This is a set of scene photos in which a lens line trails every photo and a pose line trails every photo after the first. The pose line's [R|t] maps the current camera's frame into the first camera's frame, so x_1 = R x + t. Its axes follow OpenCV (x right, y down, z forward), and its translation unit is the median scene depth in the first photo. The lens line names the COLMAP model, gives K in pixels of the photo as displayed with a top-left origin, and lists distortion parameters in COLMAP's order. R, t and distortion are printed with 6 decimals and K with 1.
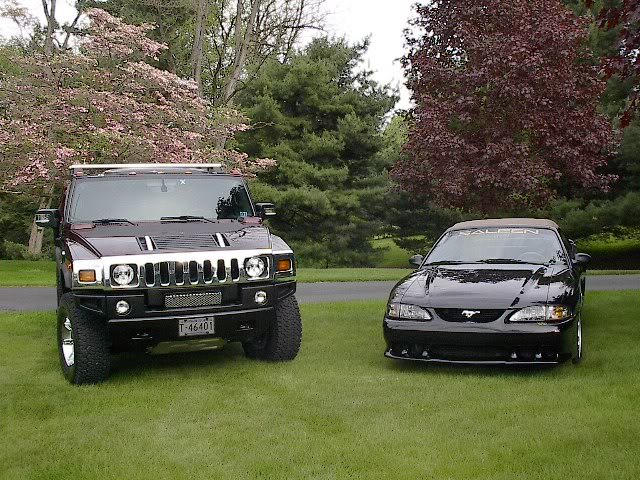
lens RADIAL K [[696.9, 0, 320.0], [0, 696.9, 240.0], [0, 0, 1]] dist [-0.122374, 0.025983]
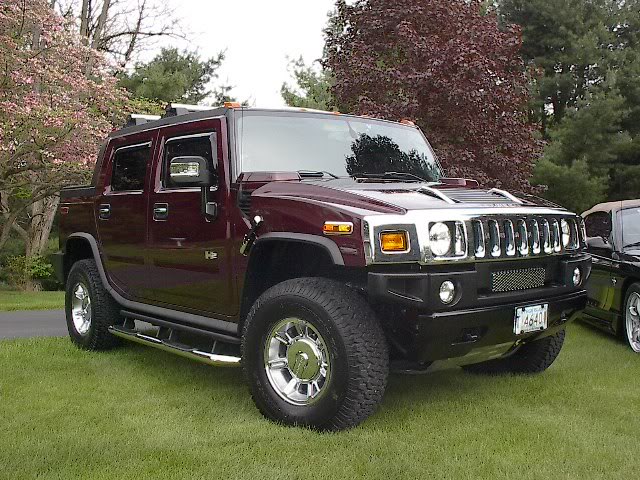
lens RADIAL K [[696.9, 0, 320.0], [0, 696.9, 240.0], [0, 0, 1]] dist [-0.122374, 0.025983]
pose [[0.953424, -0.008306, 0.301521, -0.094642], [0.023623, 0.998607, -0.047188, 0.012849], [-0.300708, 0.052113, 0.952291, 0.073948]]
